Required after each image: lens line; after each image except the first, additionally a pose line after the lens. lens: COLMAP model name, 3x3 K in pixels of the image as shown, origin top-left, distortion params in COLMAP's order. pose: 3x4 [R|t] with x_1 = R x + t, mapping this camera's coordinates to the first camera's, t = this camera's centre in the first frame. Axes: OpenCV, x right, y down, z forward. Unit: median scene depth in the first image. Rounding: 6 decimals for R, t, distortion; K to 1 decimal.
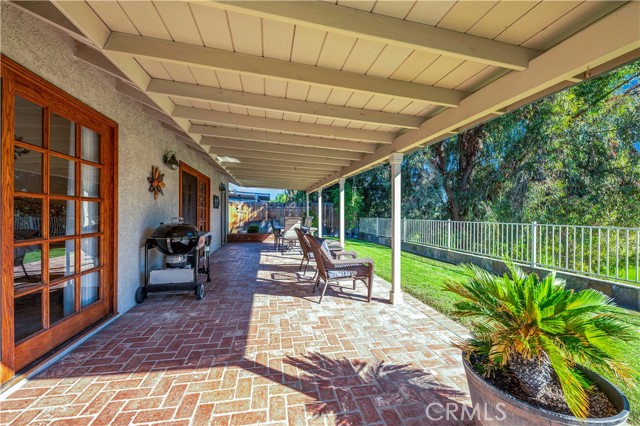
lens RADIAL K [[255.7, 0, 319.3], [0, 255.7, 213.5], [0, 0, 1]] dist [0.010486, 0.000474]
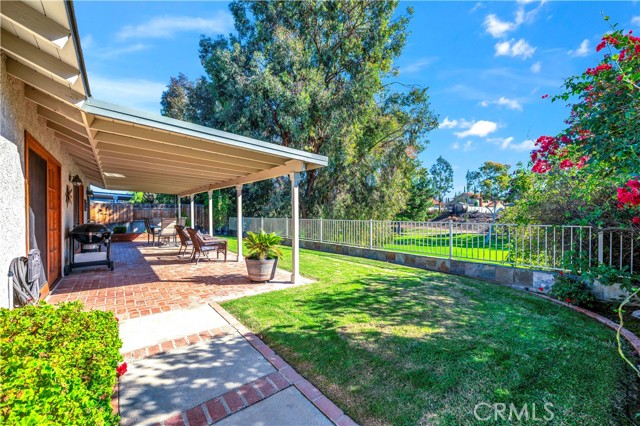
lens RADIAL K [[255.7, 0, 319.1], [0, 255.7, 213.9], [0, 0, 1]] dist [0.010486, 0.000474]
pose [[0.888683, -0.008887, 0.458435, -0.028021], [0.006930, 0.999958, 0.005949, -0.008455], [-0.458469, -0.002110, 0.888708, -0.522148]]
